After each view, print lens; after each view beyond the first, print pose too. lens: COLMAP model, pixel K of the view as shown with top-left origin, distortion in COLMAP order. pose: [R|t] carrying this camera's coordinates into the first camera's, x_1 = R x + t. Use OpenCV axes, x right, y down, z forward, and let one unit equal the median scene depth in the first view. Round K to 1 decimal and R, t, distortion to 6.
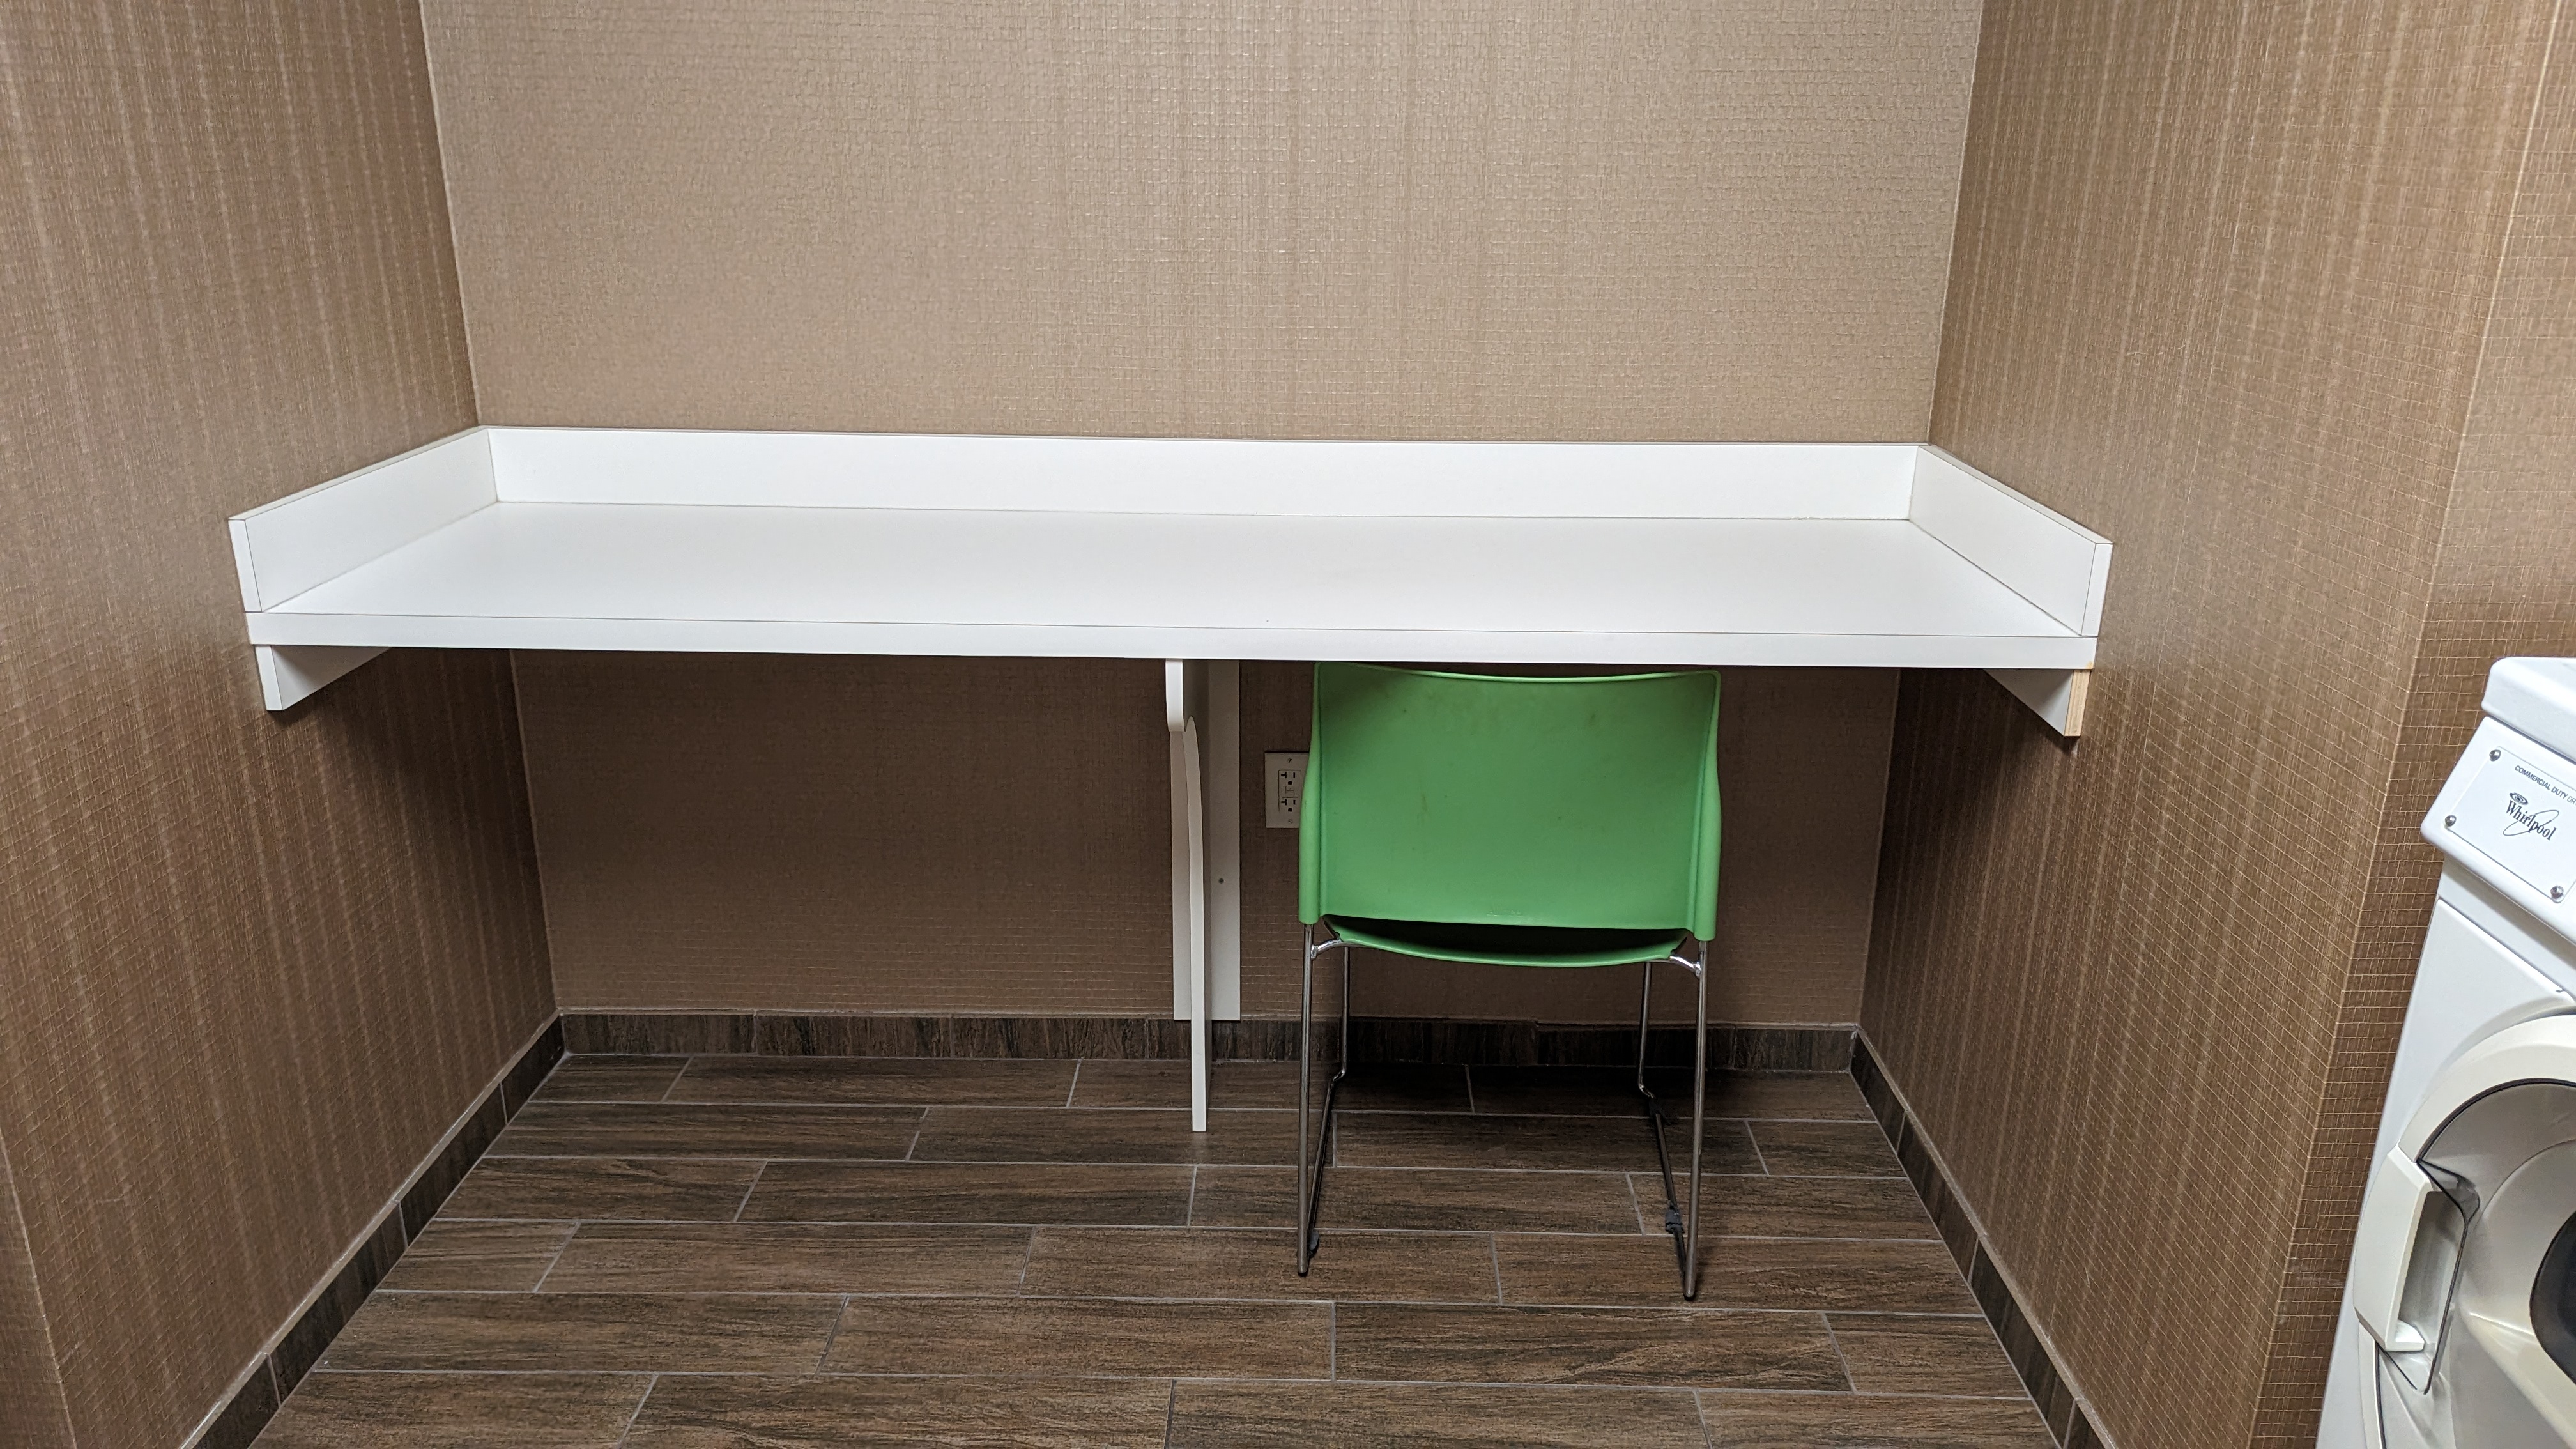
lens RADIAL K [[1833.7, 0, 1300.6], [0, 1833.7, 735.2], [0, 0, 1]] dist [0.046749, -0.026426]
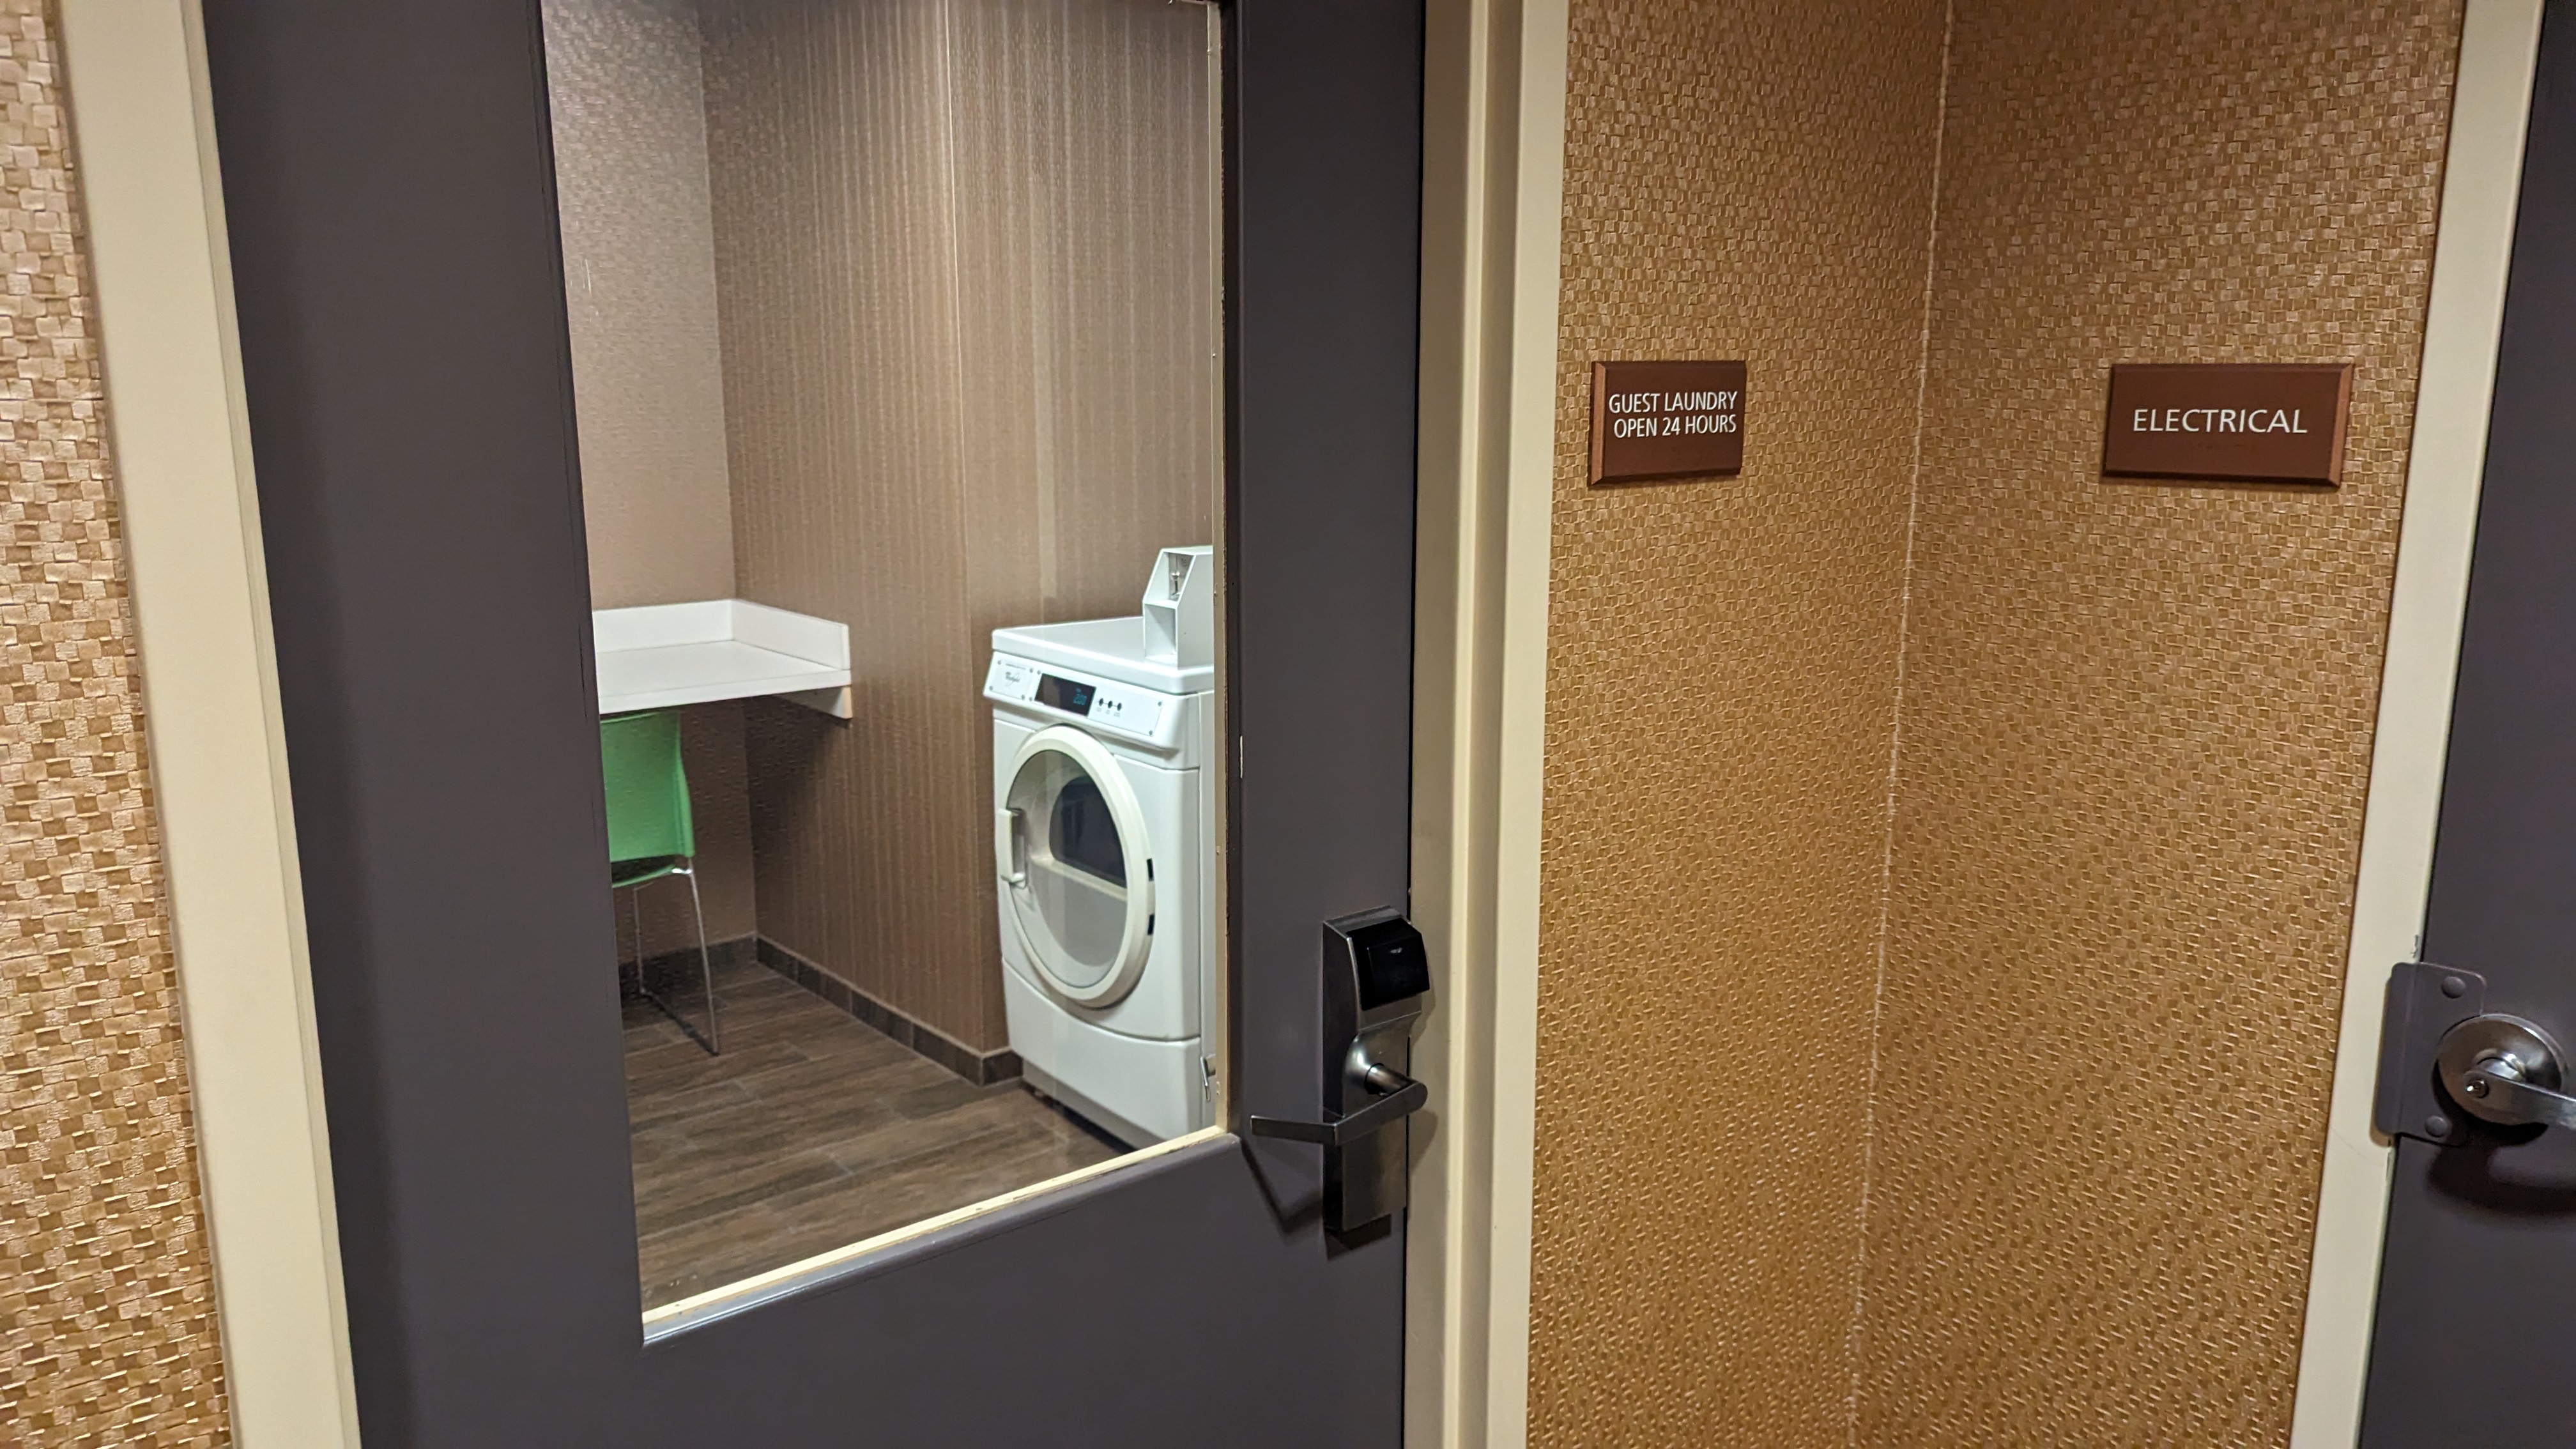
lens RADIAL K [[1833.7, 0, 1296.6], [0, 1833.7, 722.5], [0, 0, 1]] dist [0.046749, -0.026426]
pose [[0.757775, -0.133421, 0.638730, -0.576271], [0.216557, 0.974814, -0.053294, 0.244845], [-0.615533, 0.178707, 0.767583, -0.997397]]
